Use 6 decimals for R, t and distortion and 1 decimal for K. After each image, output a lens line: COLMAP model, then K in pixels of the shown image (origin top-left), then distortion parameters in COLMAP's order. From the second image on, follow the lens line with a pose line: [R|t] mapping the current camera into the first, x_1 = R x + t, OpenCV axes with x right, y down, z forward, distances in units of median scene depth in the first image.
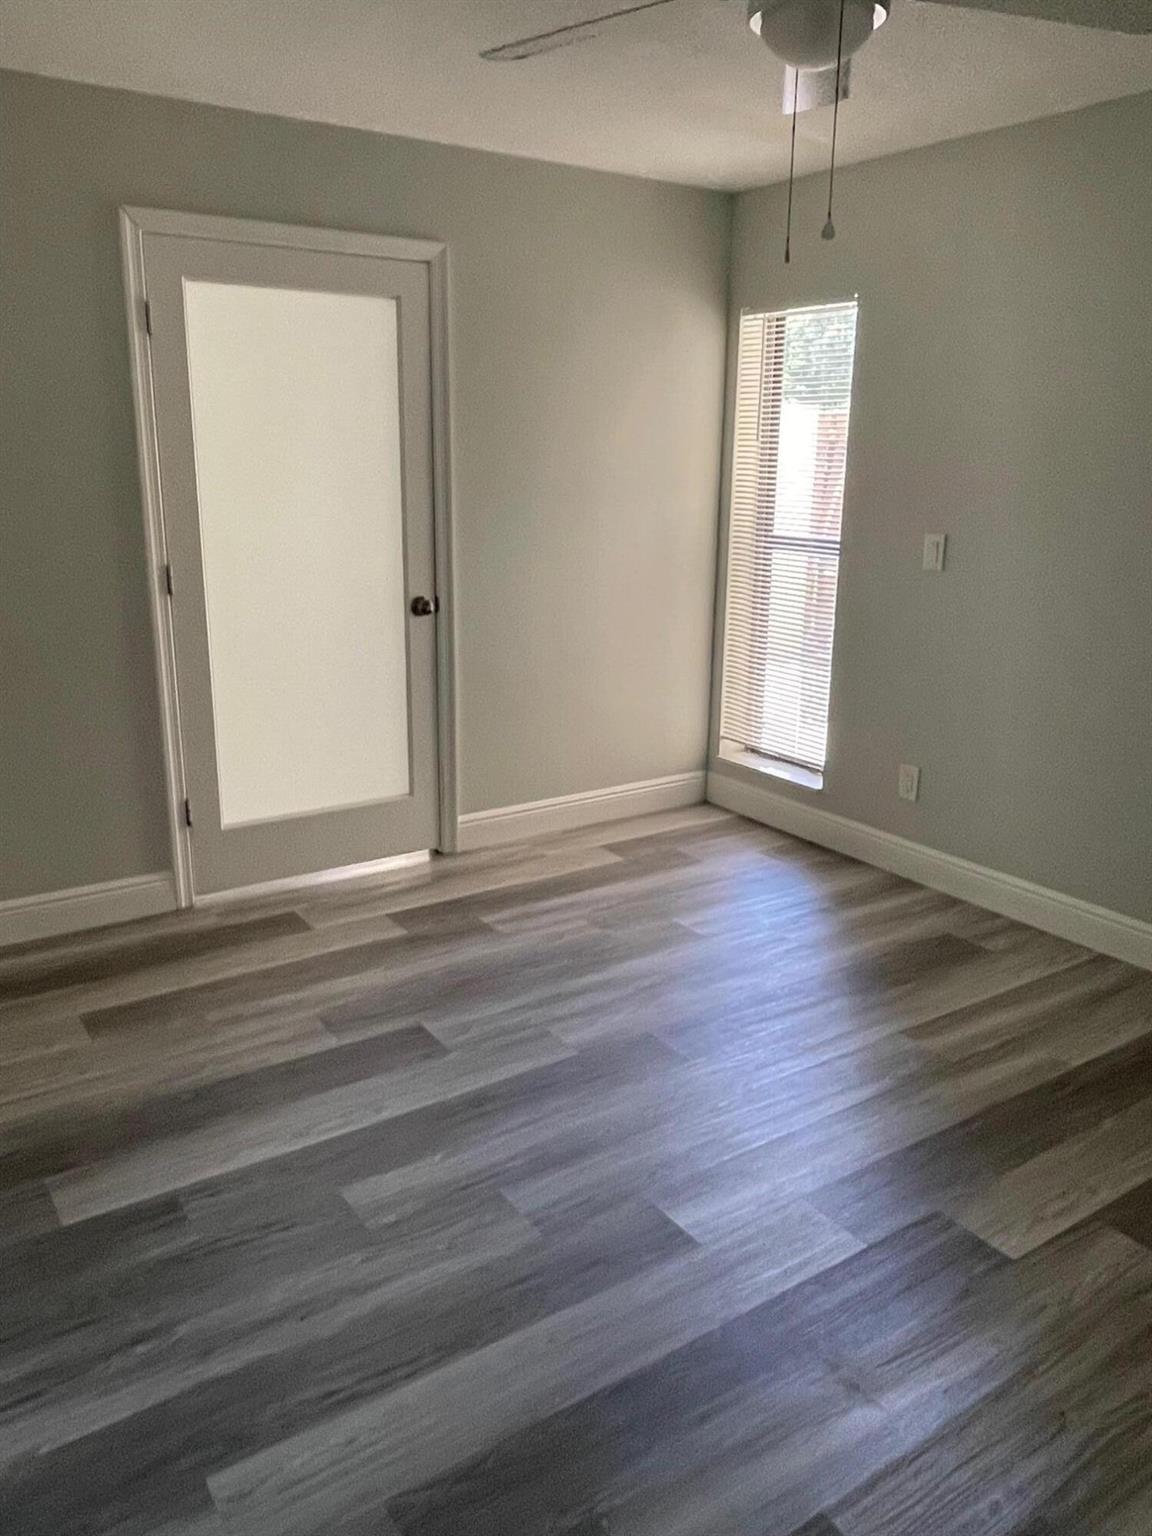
lens RADIAL K [[1151.1, 0, 576.0], [0, 1151.1, 768.0], [0, 0, 1]] dist [0.037377, -0.003194]
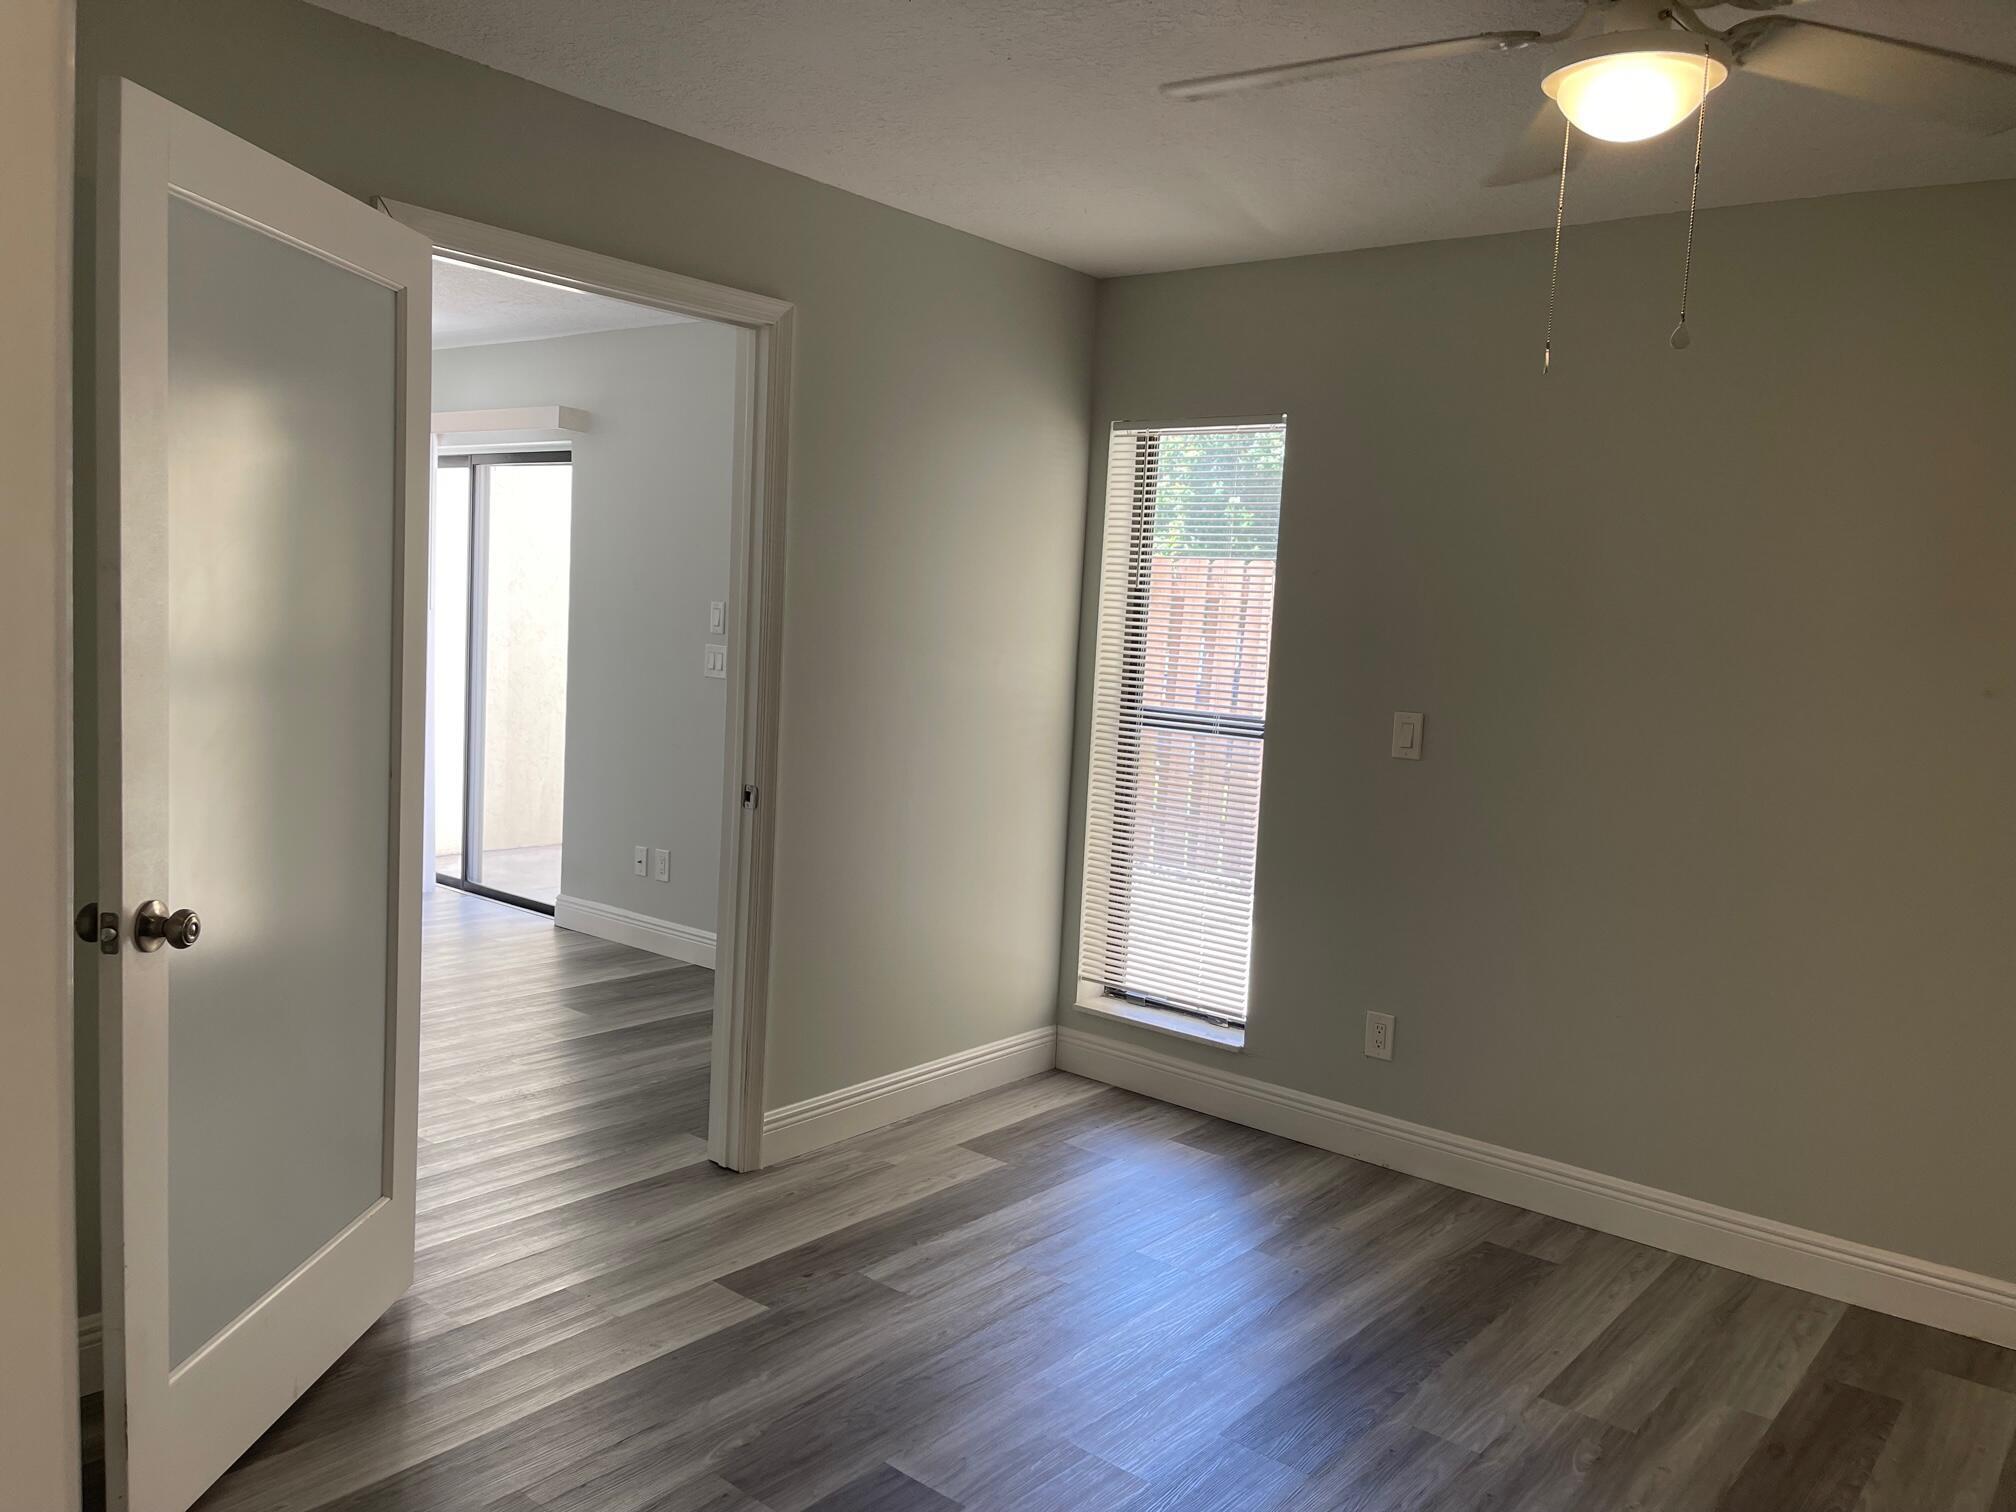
lens RADIAL K [[1534.0, 0, 1008.0], [0, 1534.0, 756.0], [0, 0, 1]] dist [0.077882, -0.098880]
pose [[0.955793, 0.013161, 0.293746, -0.229812], [0.034370, 0.987149, -0.156060, -0.017325], [-0.292025, 0.159257, 0.943058, 0.086145]]
